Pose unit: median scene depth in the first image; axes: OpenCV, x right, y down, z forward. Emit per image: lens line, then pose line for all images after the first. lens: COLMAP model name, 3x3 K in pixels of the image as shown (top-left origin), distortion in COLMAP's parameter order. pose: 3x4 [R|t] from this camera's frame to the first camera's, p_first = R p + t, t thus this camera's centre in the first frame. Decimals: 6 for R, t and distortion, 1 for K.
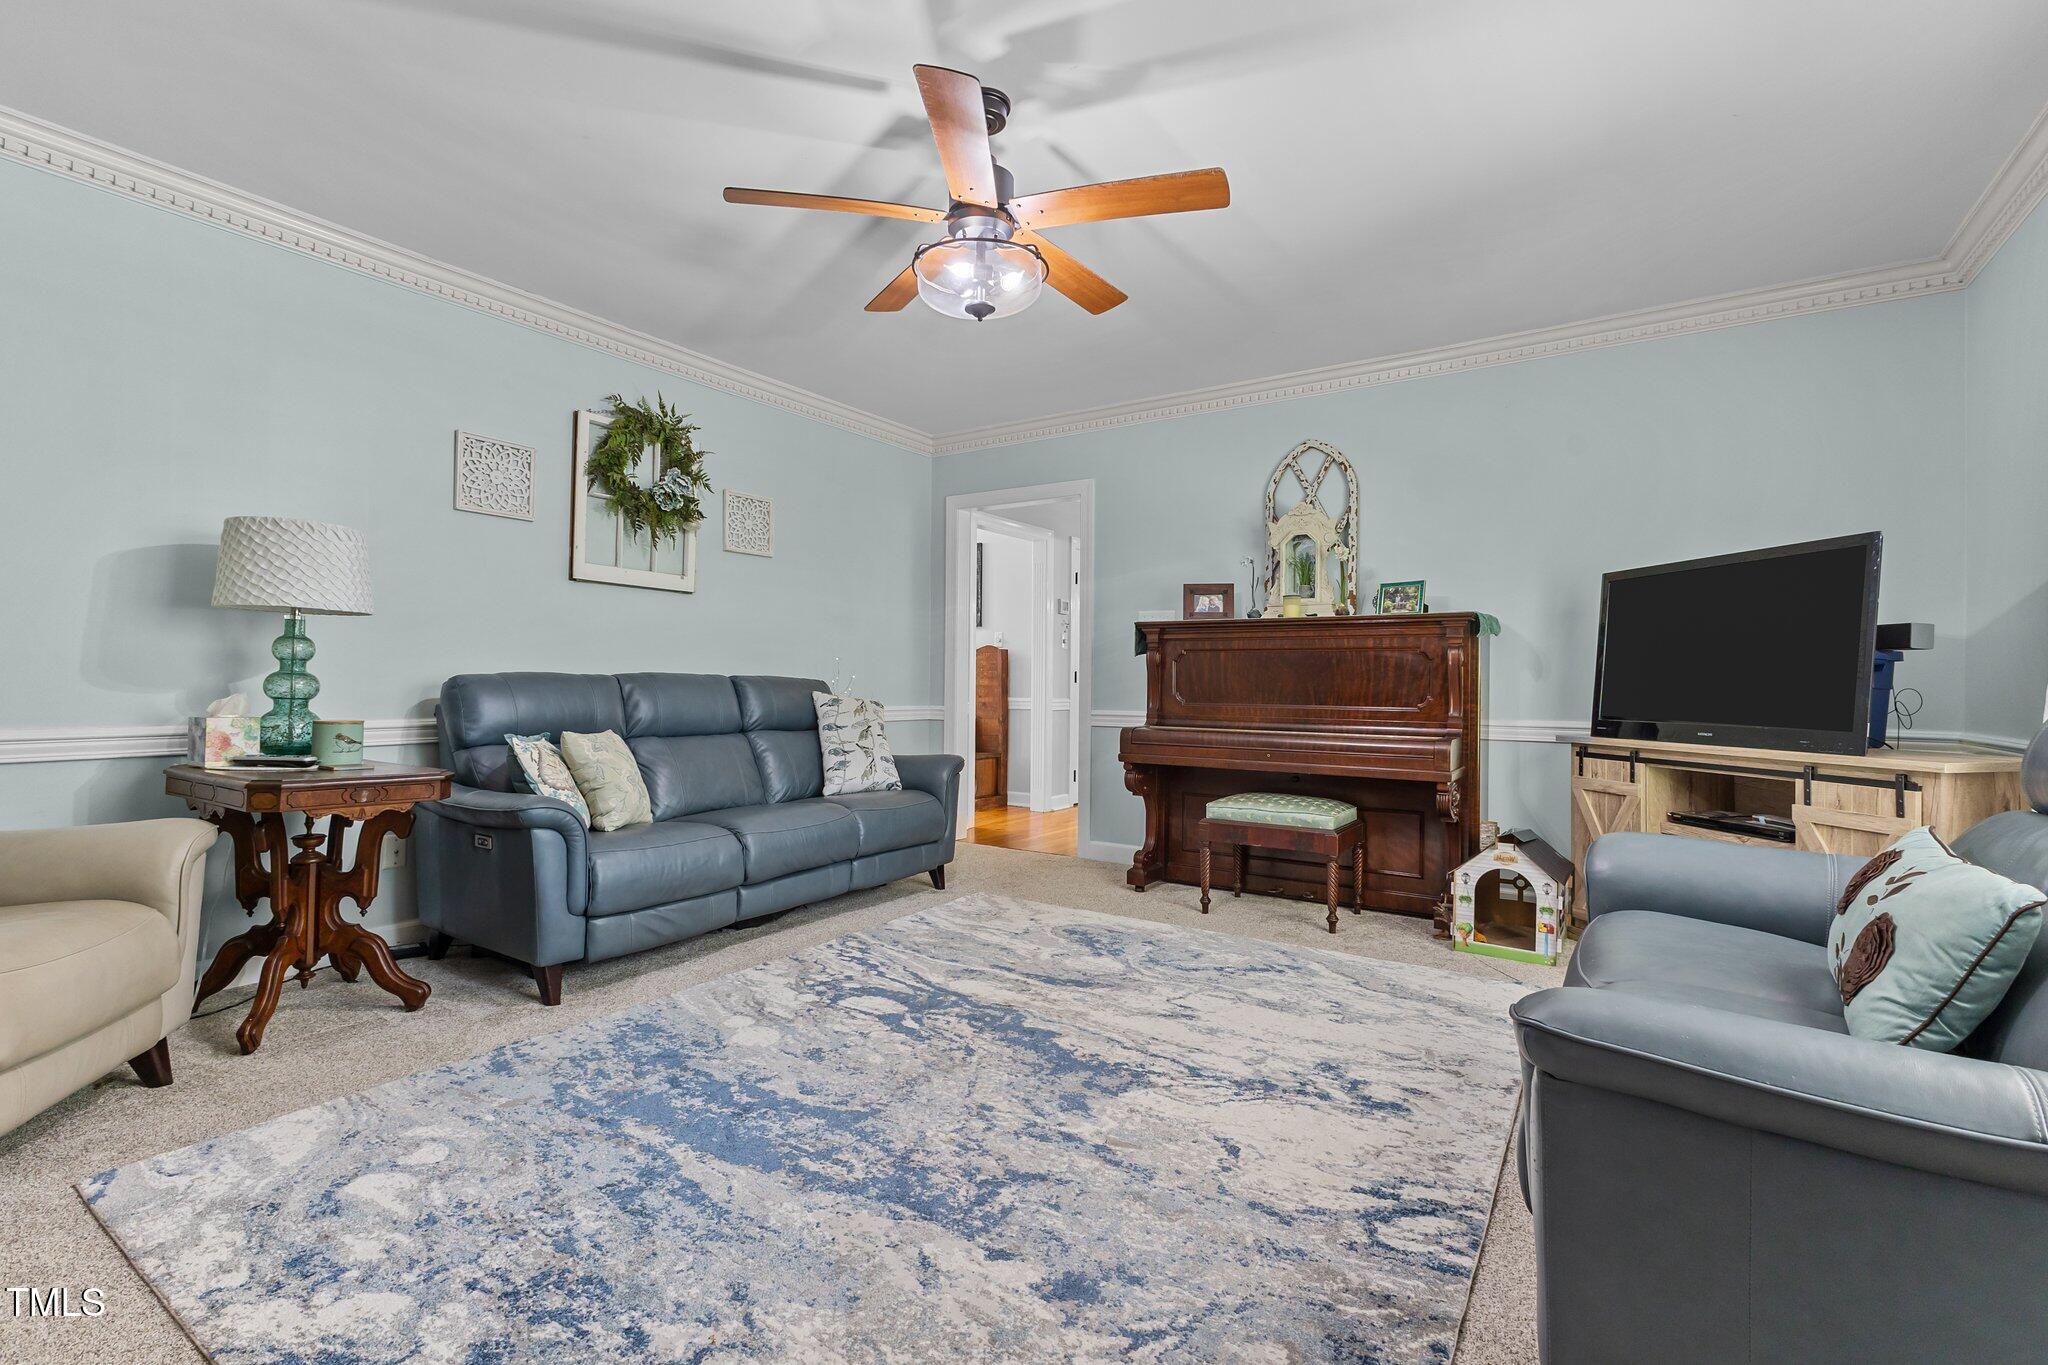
lens RADIAL K [[891.5, 0, 1016.9], [0, 891.5, 679.4], [0, 0, 1]] dist [0.005765, 0.000123]
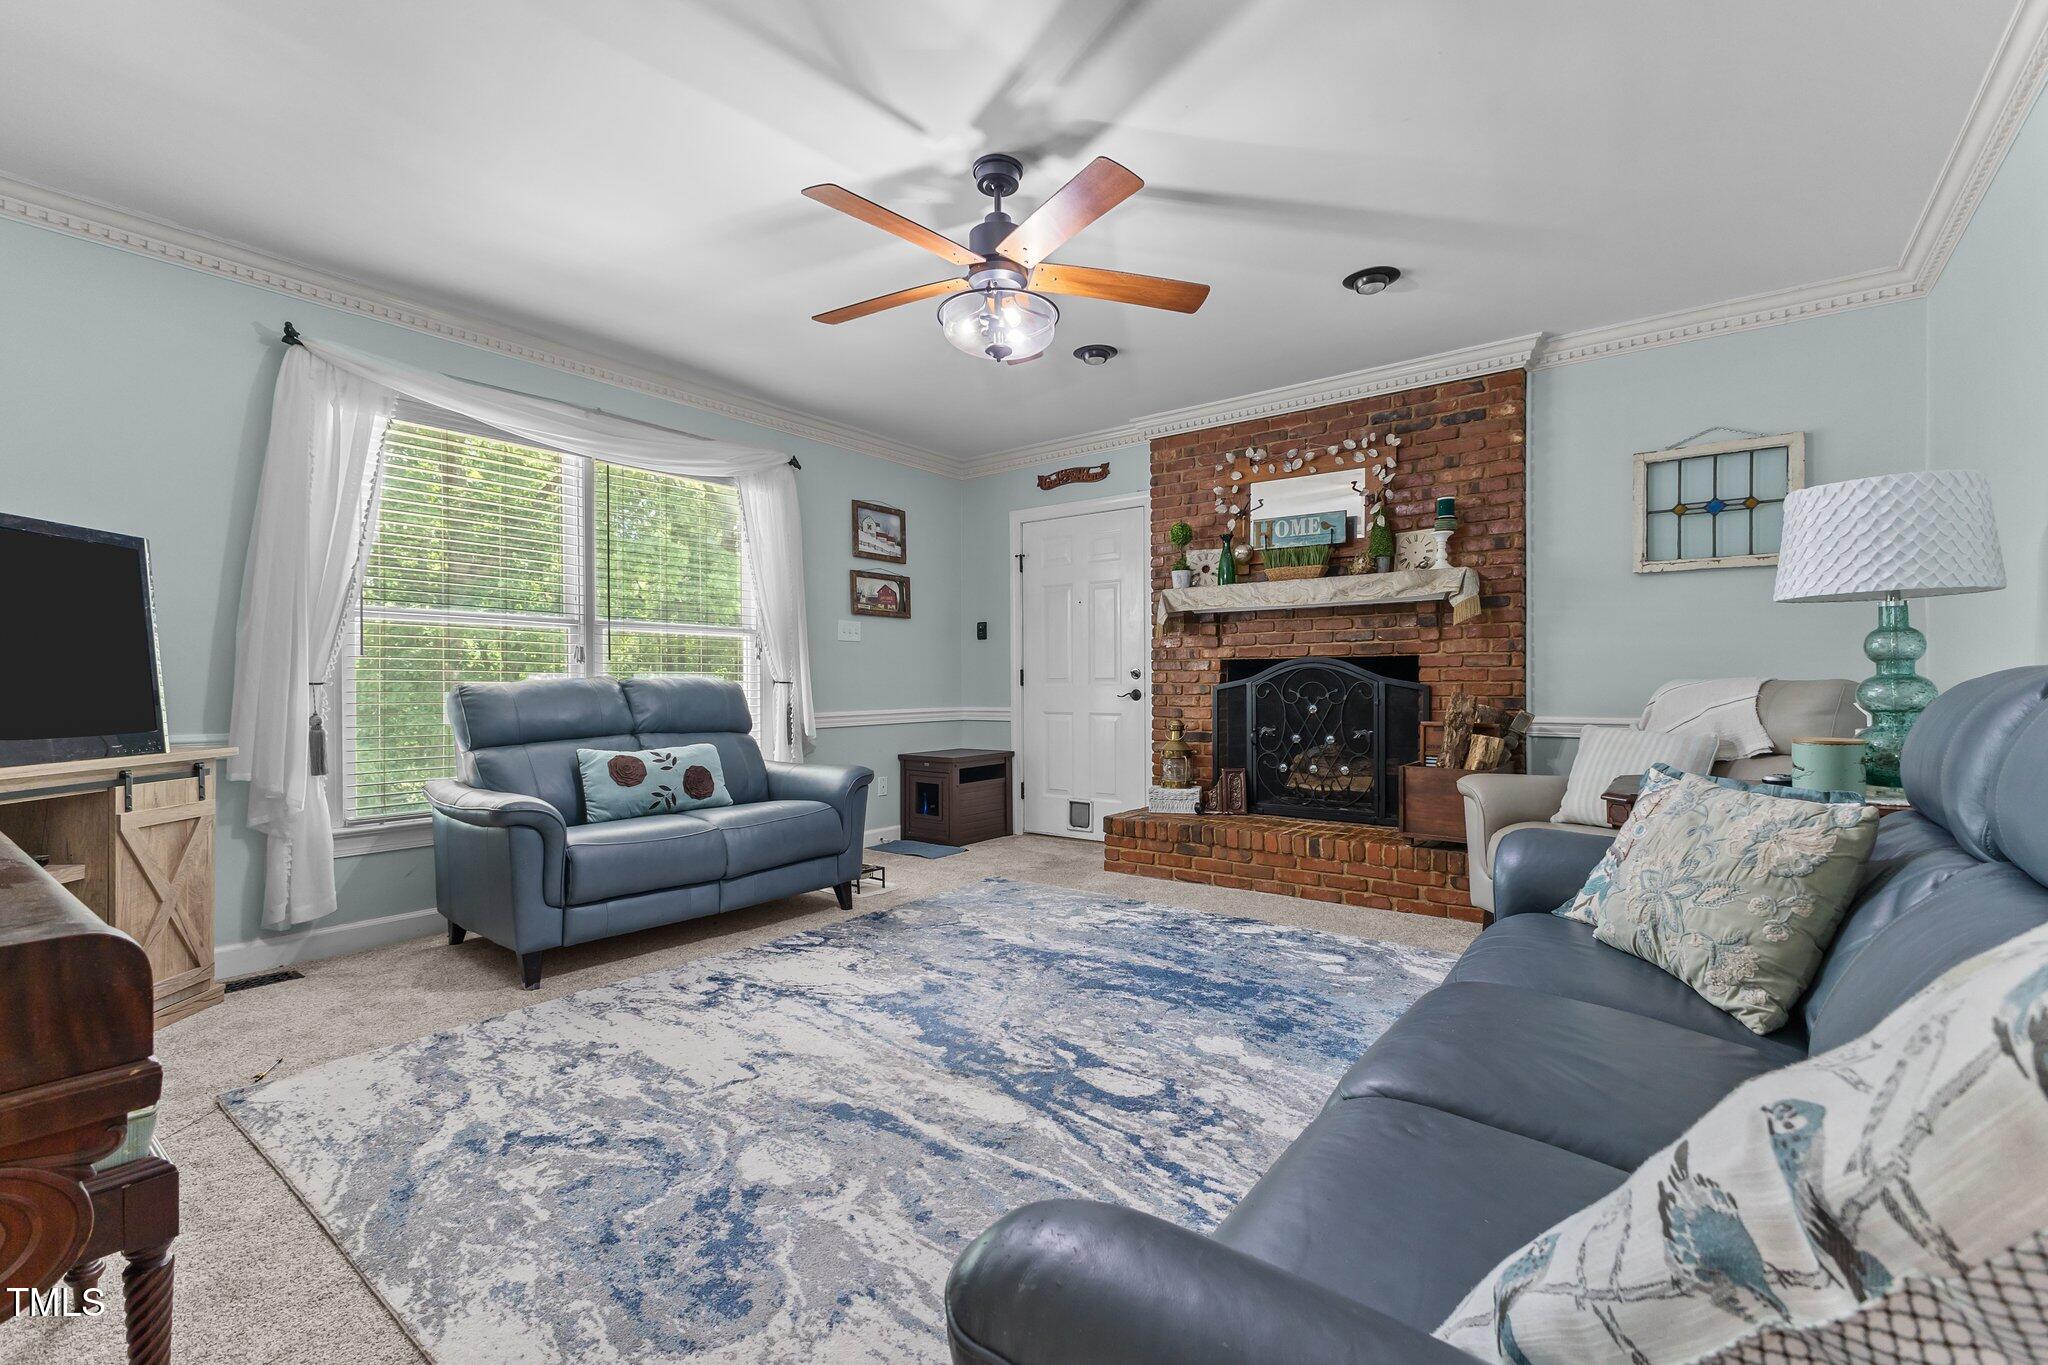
lens RADIAL K [[891.5, 0, 1016.9], [0, 891.5, 679.4], [0, 0, 1]] dist [0.005765, 0.000123]
pose [[-0.997487, -0.002478, 0.070810, -0.140147], [-0.003131, 0.999954, -0.009111, 0.004706], [-0.070784, -0.009310, -0.997448, 2.042396]]
